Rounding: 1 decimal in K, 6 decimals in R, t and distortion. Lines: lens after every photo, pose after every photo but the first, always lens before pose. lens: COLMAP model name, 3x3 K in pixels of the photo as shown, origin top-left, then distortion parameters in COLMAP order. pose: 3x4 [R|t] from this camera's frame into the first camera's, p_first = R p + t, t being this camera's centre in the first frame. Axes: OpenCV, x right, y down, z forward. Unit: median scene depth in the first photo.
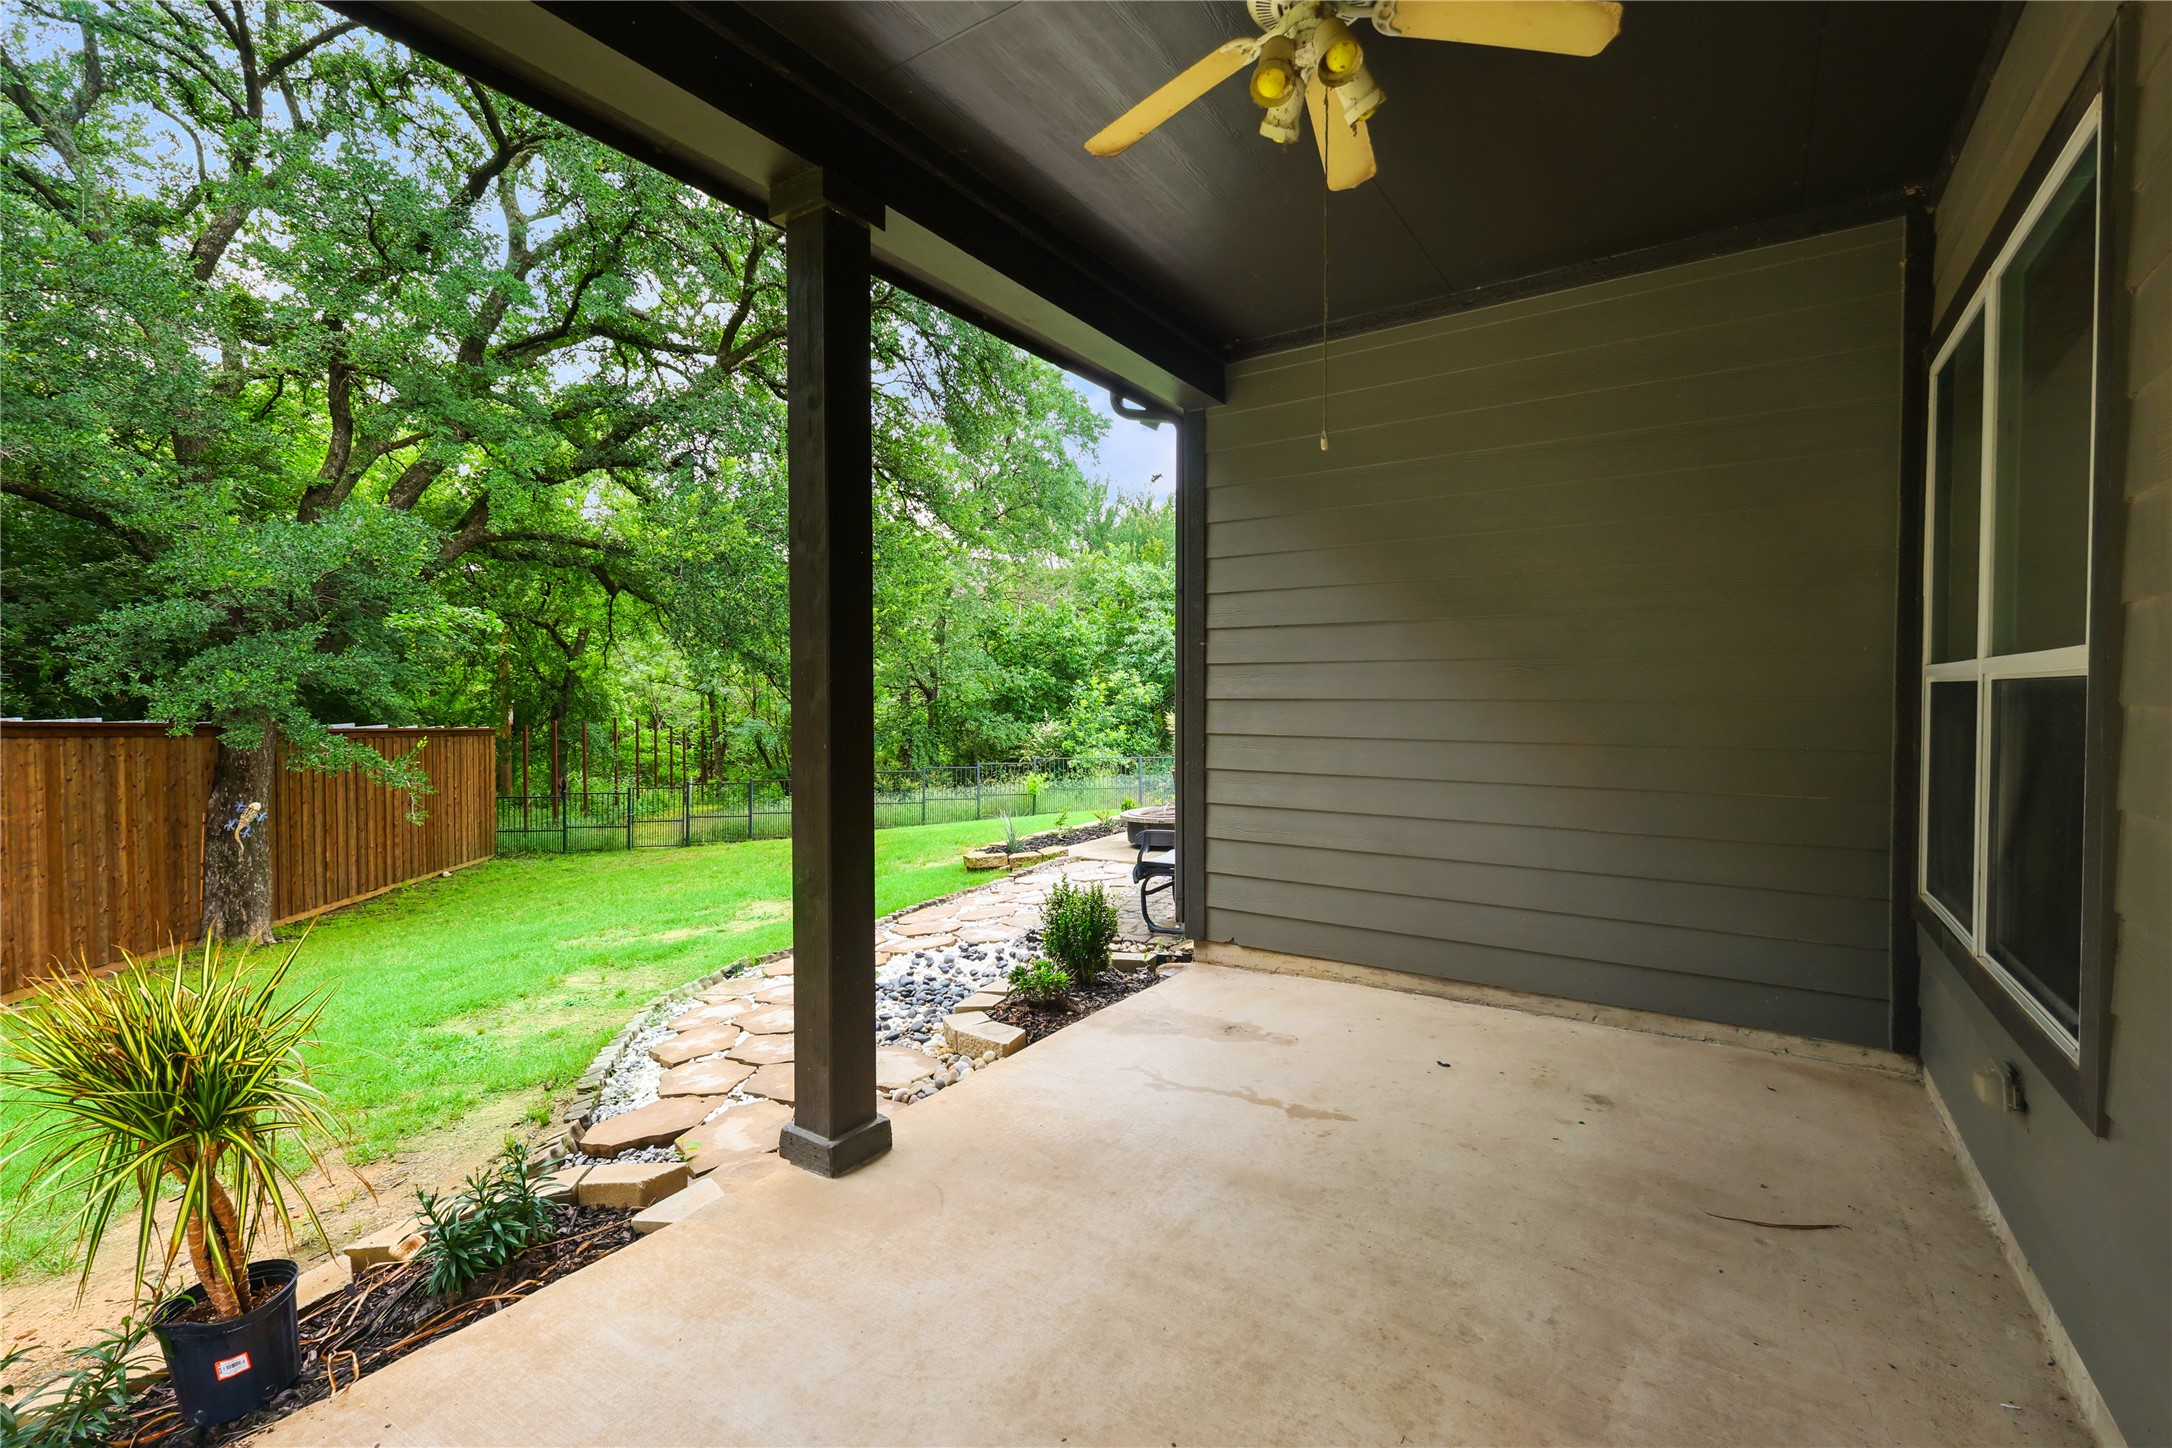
lens RADIAL K [[998.6, 0, 1087.9], [0, 998.6, 730.7], [0, 0, 1]] dist [0.004082, 0.000045]
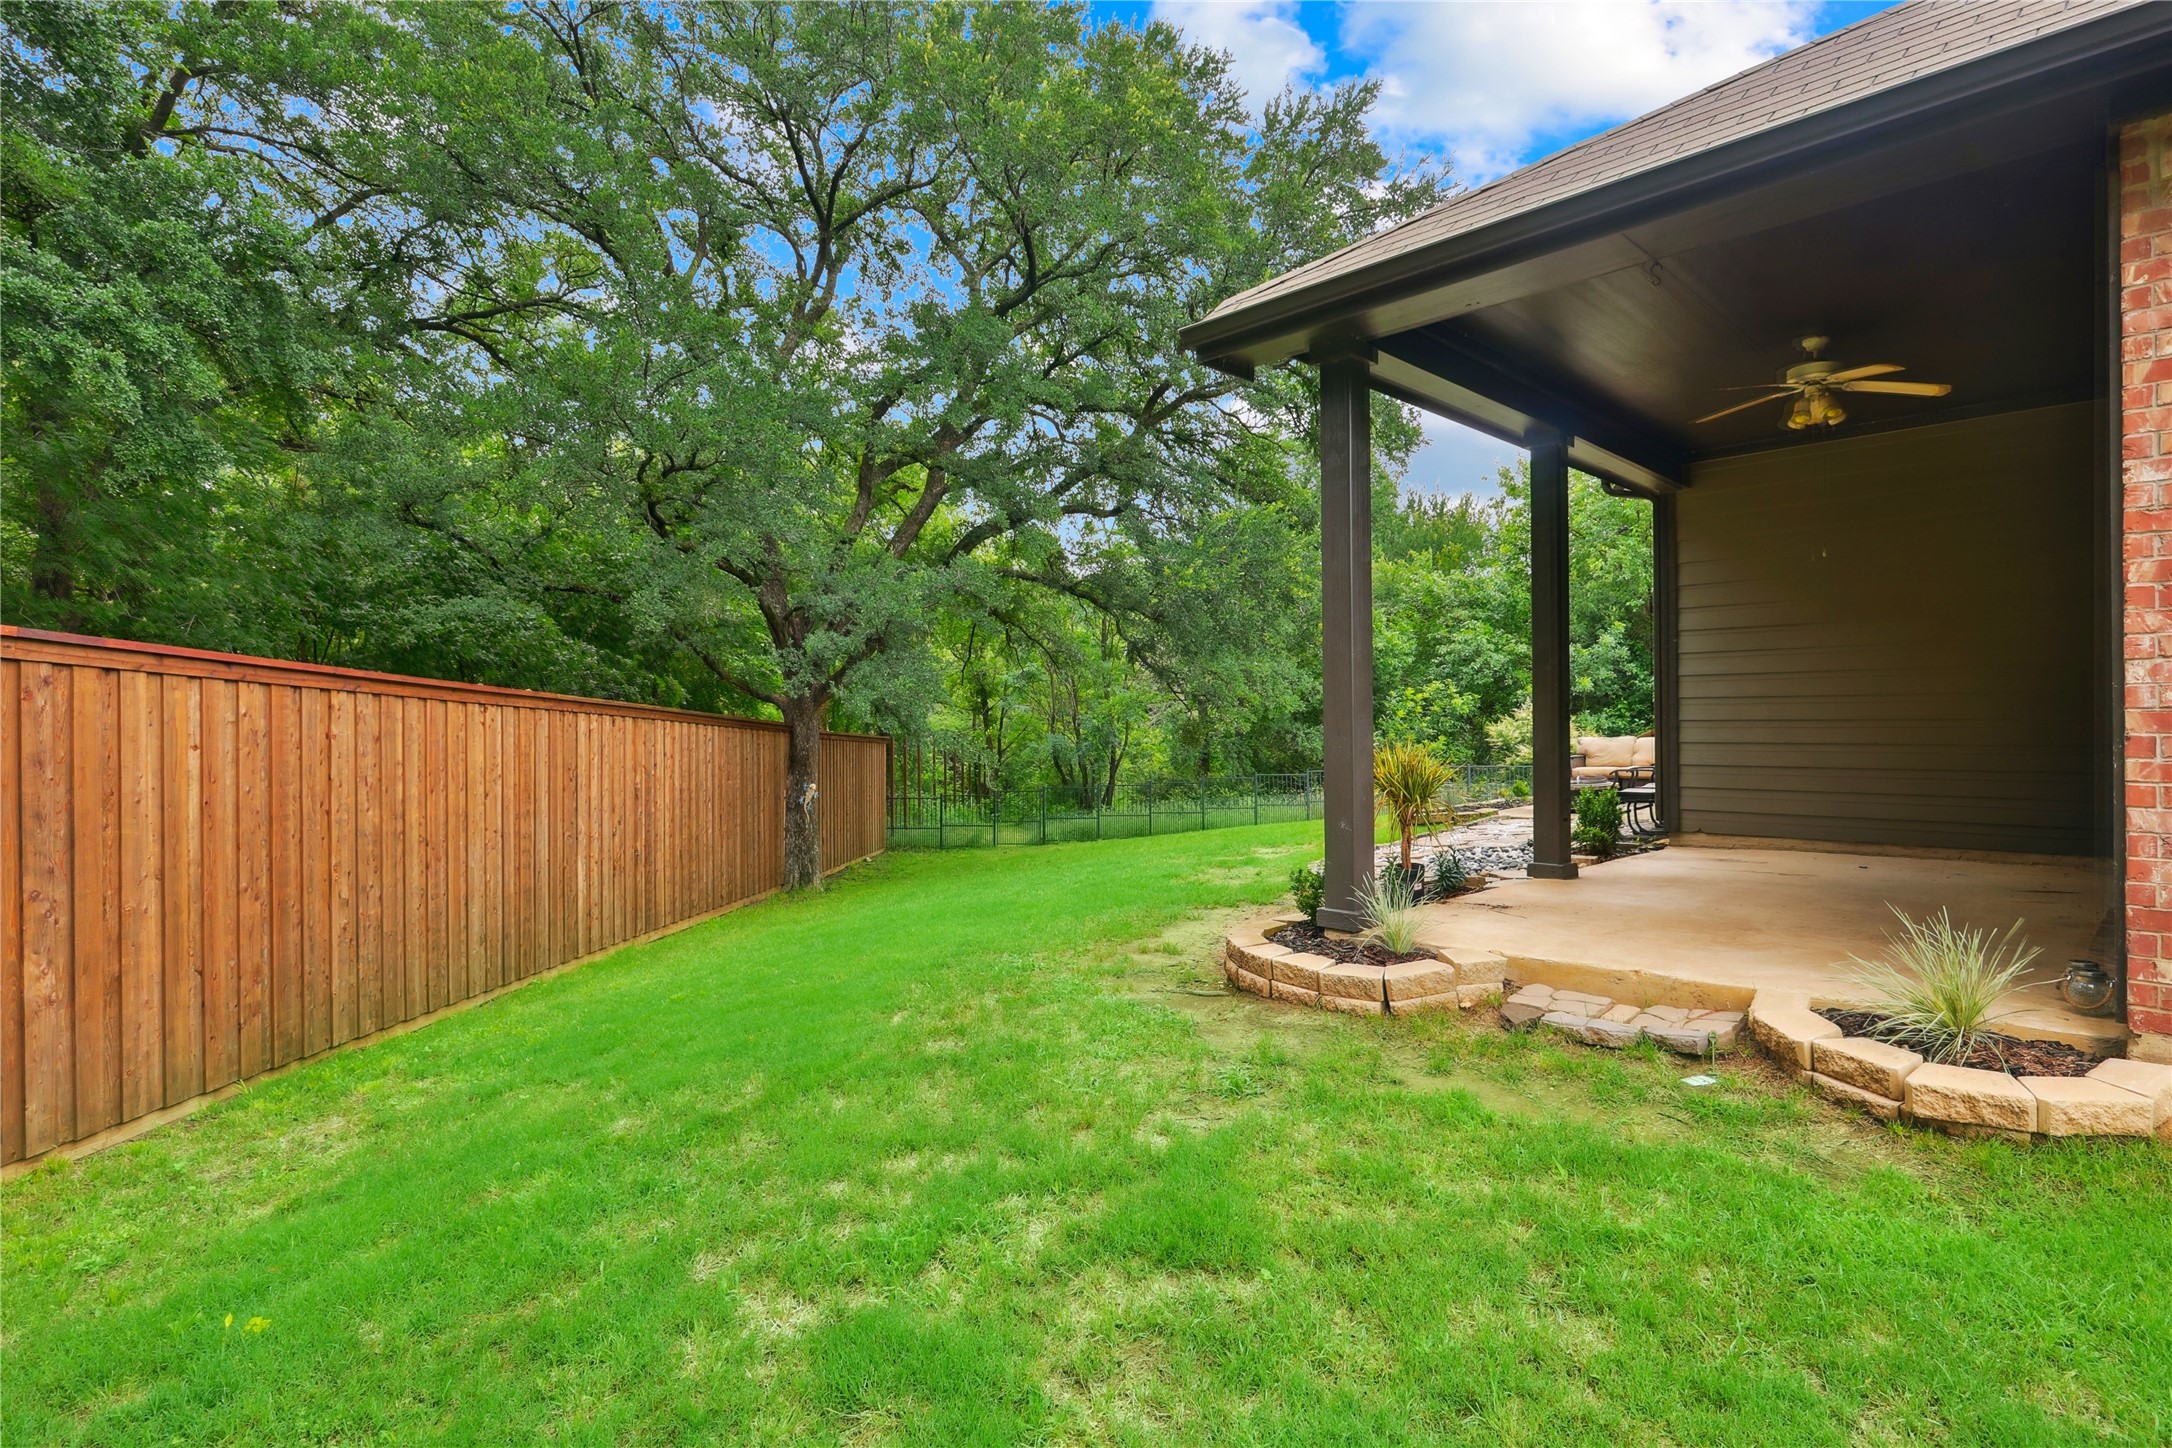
lens RADIAL K [[1133.9, 0, 1088.5], [0, 1133.9, 716.8], [0, 0, 1]] dist [-0.006857, -0.000429]
pose [[0.979574, -0.009092, -0.200878, -0.101178], [0.001187, 0.999221, -0.039441, 0.024117], [0.201080, 0.038397, 0.978822, -0.215359]]
